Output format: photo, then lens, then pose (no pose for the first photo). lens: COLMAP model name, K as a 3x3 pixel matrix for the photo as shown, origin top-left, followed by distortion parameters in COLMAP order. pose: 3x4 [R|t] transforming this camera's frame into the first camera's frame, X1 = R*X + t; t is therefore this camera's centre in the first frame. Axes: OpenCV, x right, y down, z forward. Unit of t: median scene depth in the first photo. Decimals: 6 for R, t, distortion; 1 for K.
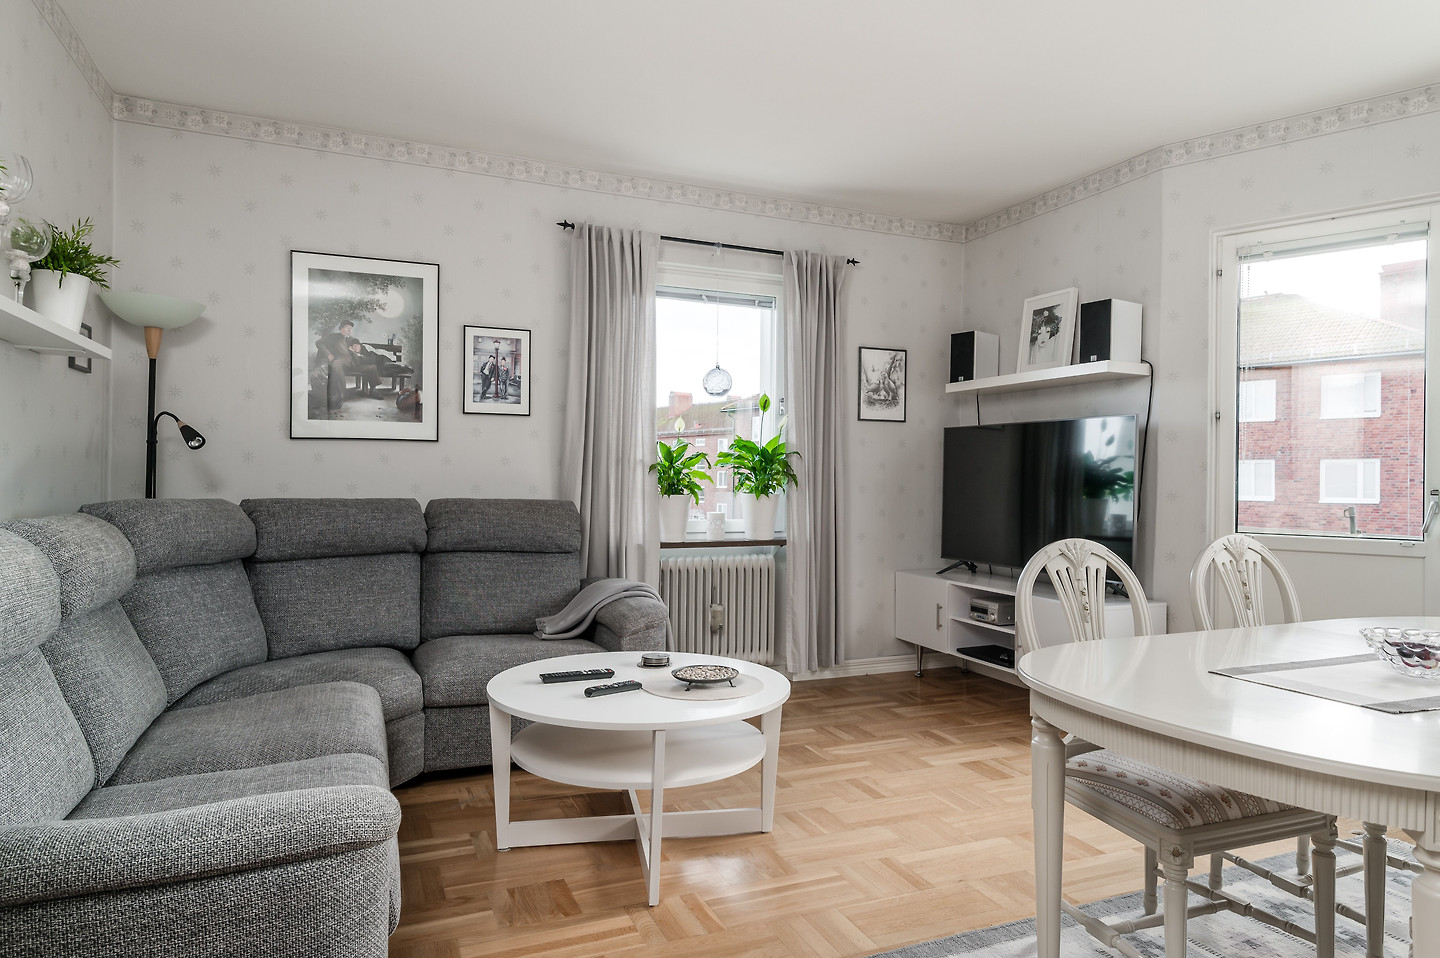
lens RADIAL K [[850.6, 0, 717.9], [0, 850.6, 474.4], [0, 0, 1]] dist [0.021850, -0.006653]
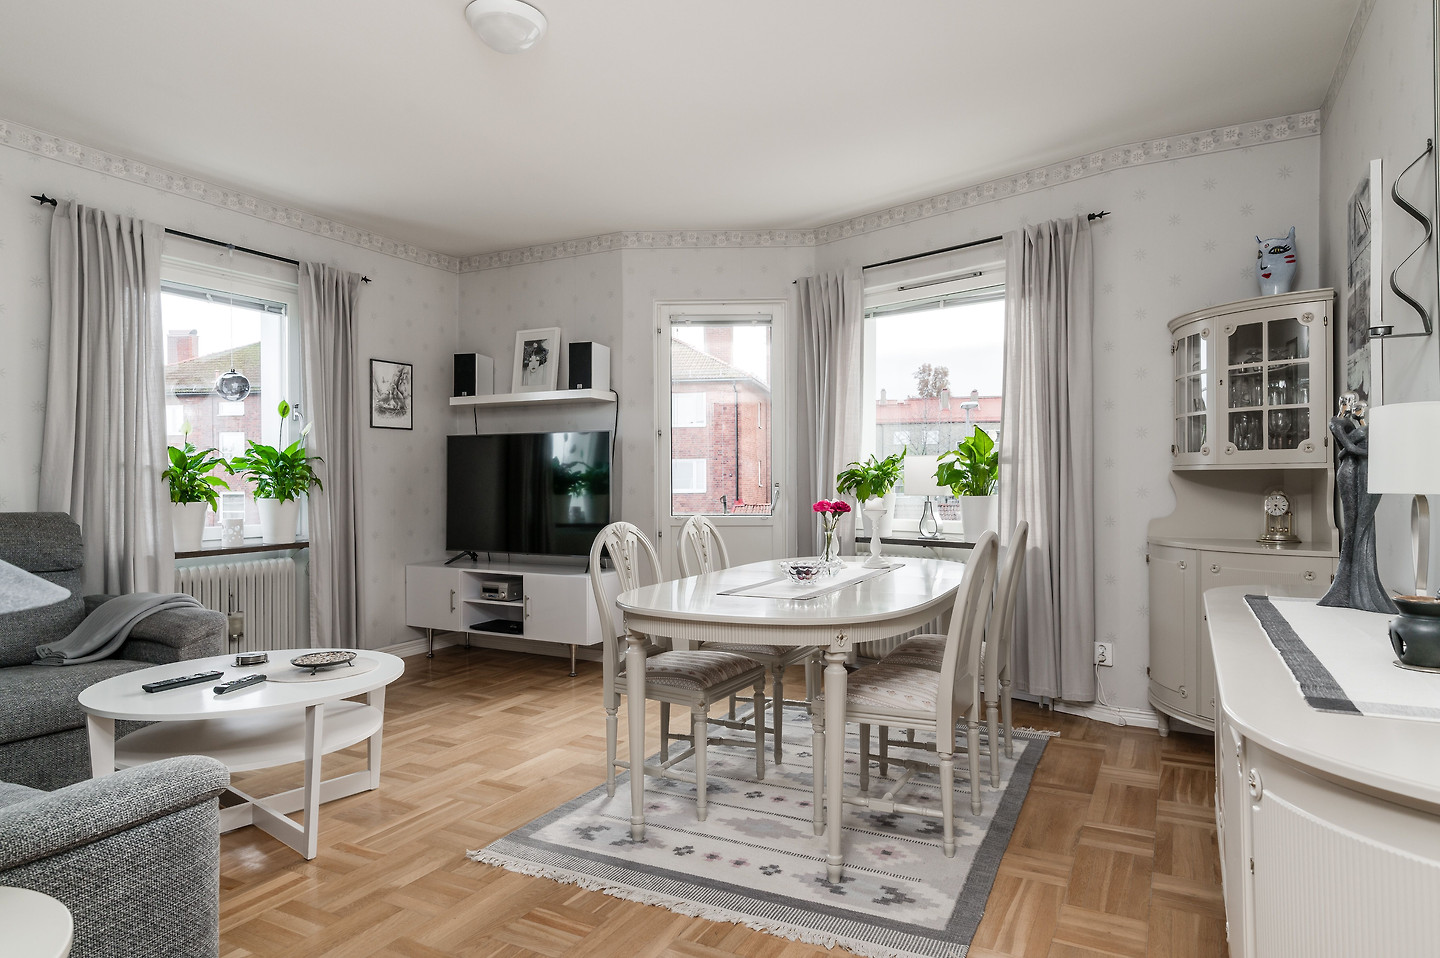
lens RADIAL K [[850.6, 0, 722.6], [0, 850.6, 479.3], [0, 0, 1]] dist [0.021850, -0.006653]
pose [[0.773000, -0.014946, 0.634230, -0.207348], [0.010075, 0.999886, 0.011284, -0.006894], [-0.634327, -0.002333, 0.773062, -0.132955]]
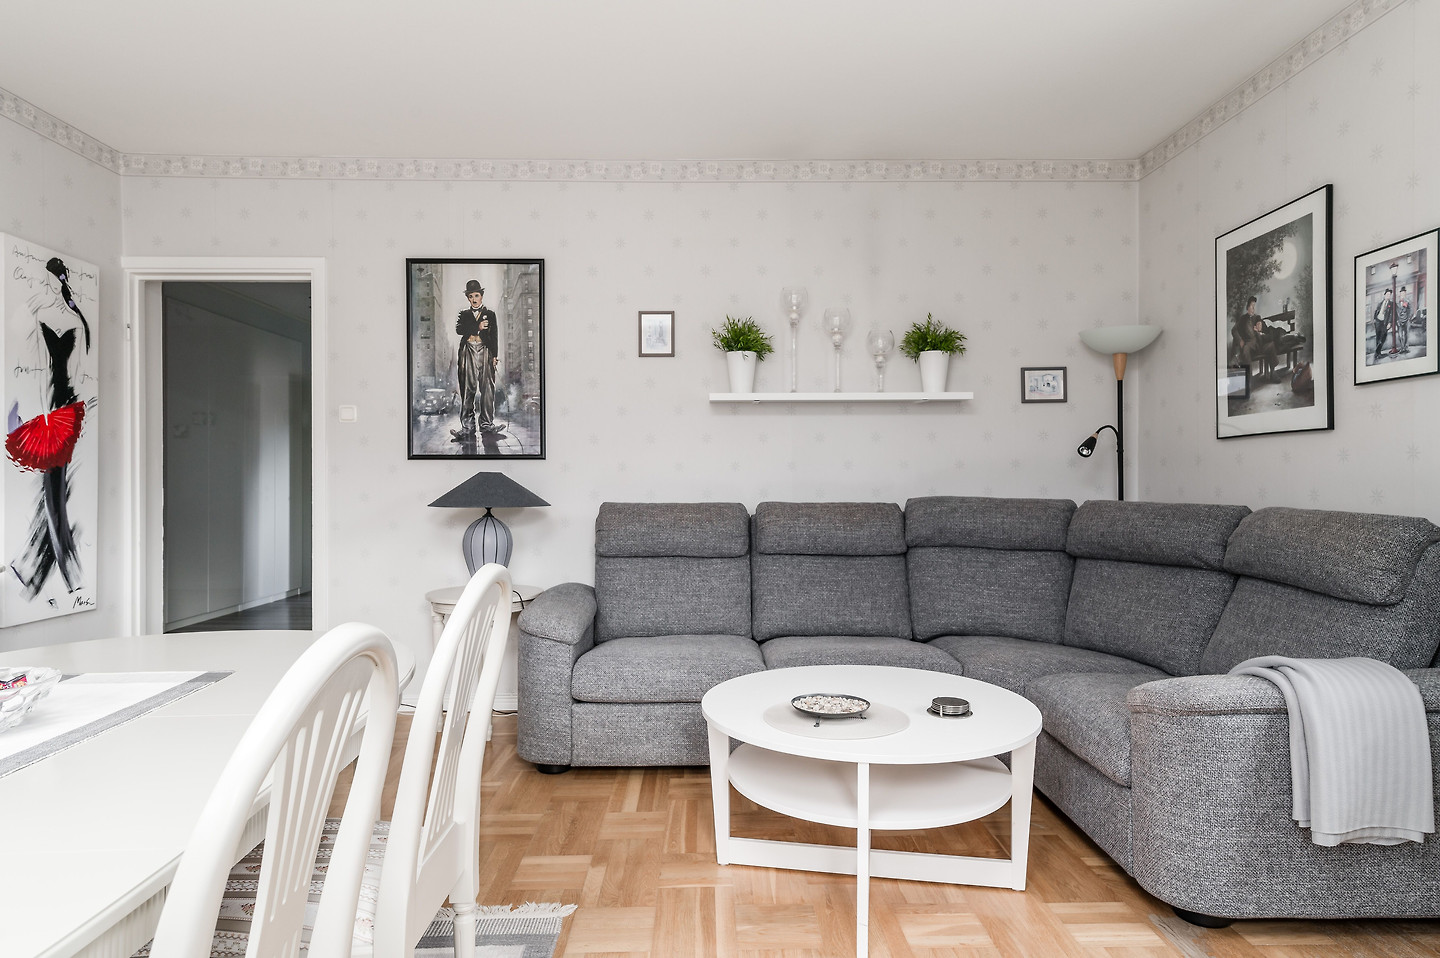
lens RADIAL K [[850.6, 0, 727.1], [0, 850.6, 477.9], [0, 0, 1]] dist [0.021850, -0.006653]
pose [[-0.360133, -0.010652, -0.932840, 0.520116], [0.002666, 0.999919, -0.012447, 0.009930], [0.932897, -0.006969, -0.360075, 0.767093]]
